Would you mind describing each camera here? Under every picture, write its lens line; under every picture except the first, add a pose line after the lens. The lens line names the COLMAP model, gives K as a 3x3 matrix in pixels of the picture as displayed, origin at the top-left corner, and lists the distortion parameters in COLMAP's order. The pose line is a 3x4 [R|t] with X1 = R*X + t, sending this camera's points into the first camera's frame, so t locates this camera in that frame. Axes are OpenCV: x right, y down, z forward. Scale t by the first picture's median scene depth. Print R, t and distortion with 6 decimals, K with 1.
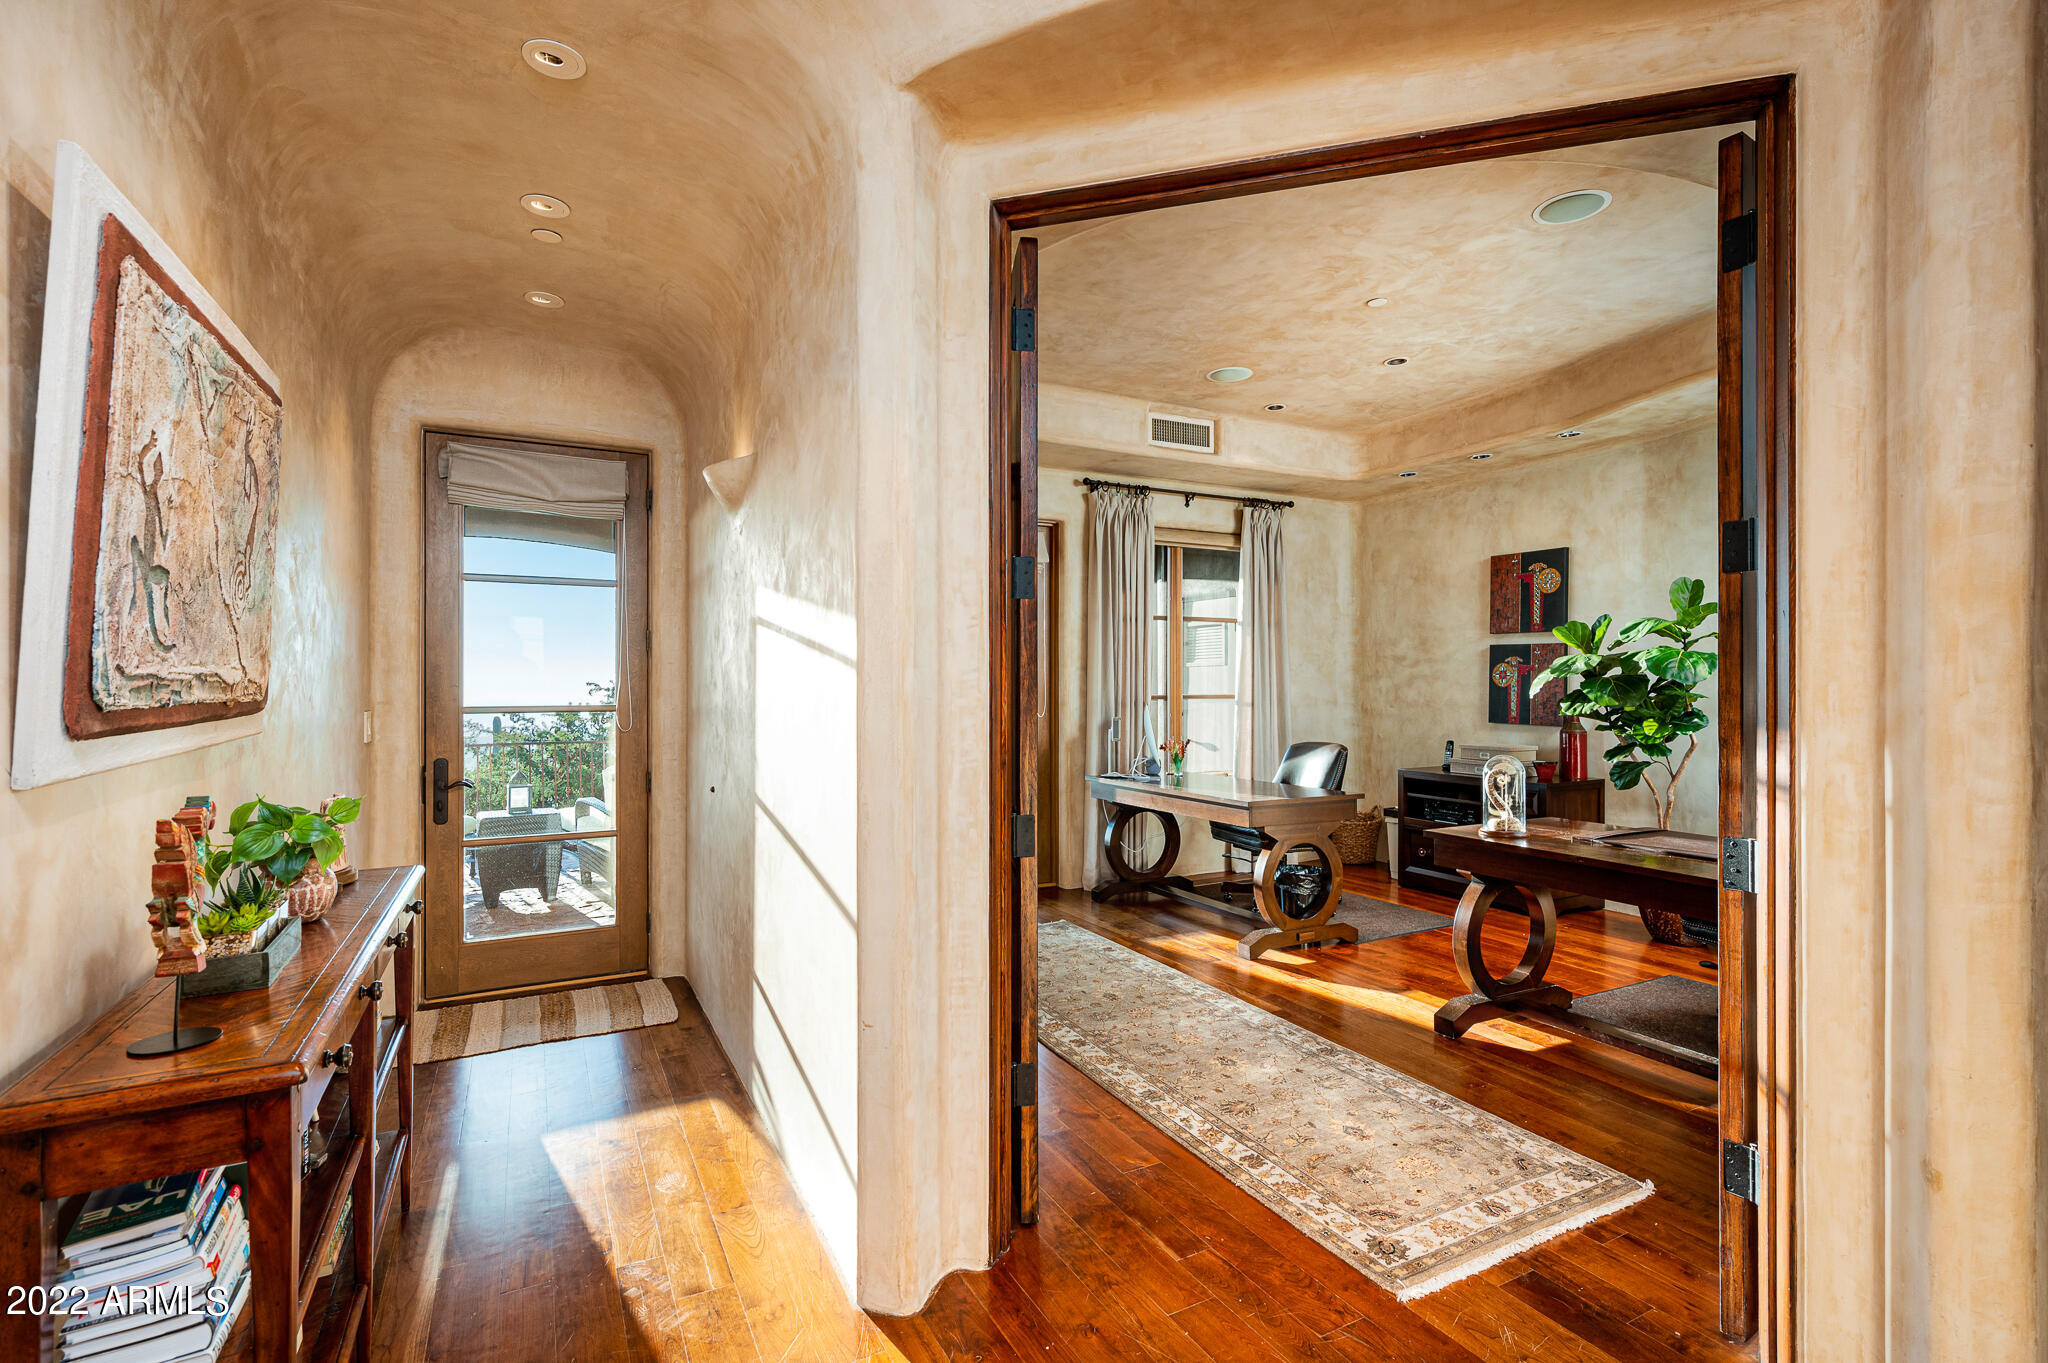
lens RADIAL K [[944.5, 0, 1035.6], [0, 944.5, 679.9], [0, 0, 1]] dist [0.003845, 0.000069]
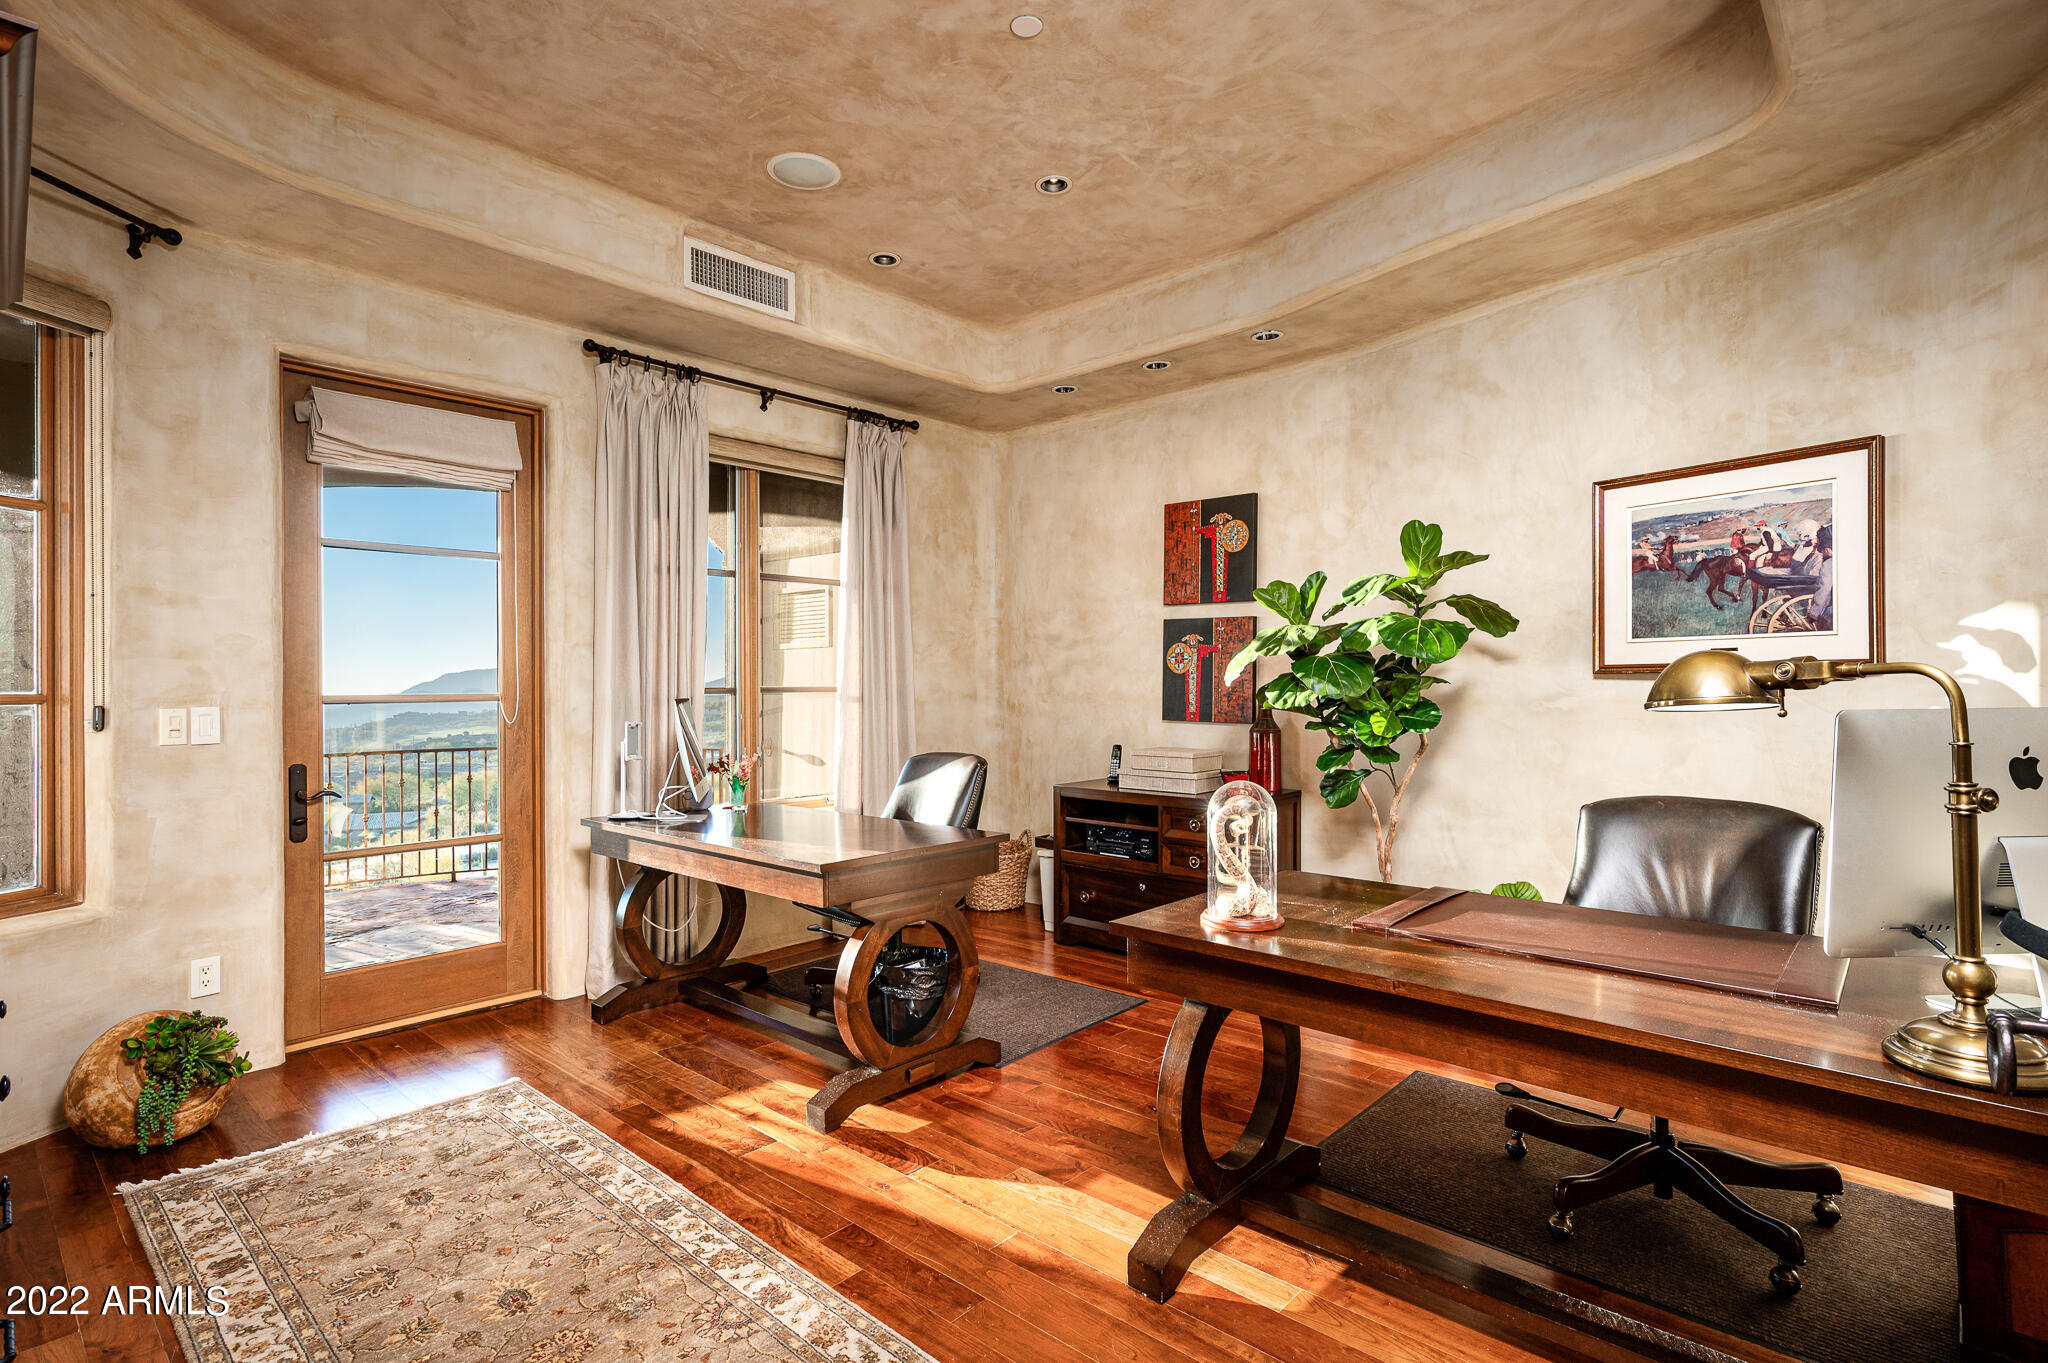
lens RADIAL K [[989.3, 0, 1021.3], [0, 989.3, 680.9], [0, 0, 1]] dist [0.003717, 0.000140]
pose [[0.941411, -0.003412, 0.337243, 0.108739], [0.002495, 0.999992, 0.003152, 0.011309], [-0.337251, -0.002126, 0.941412, 0.307192]]
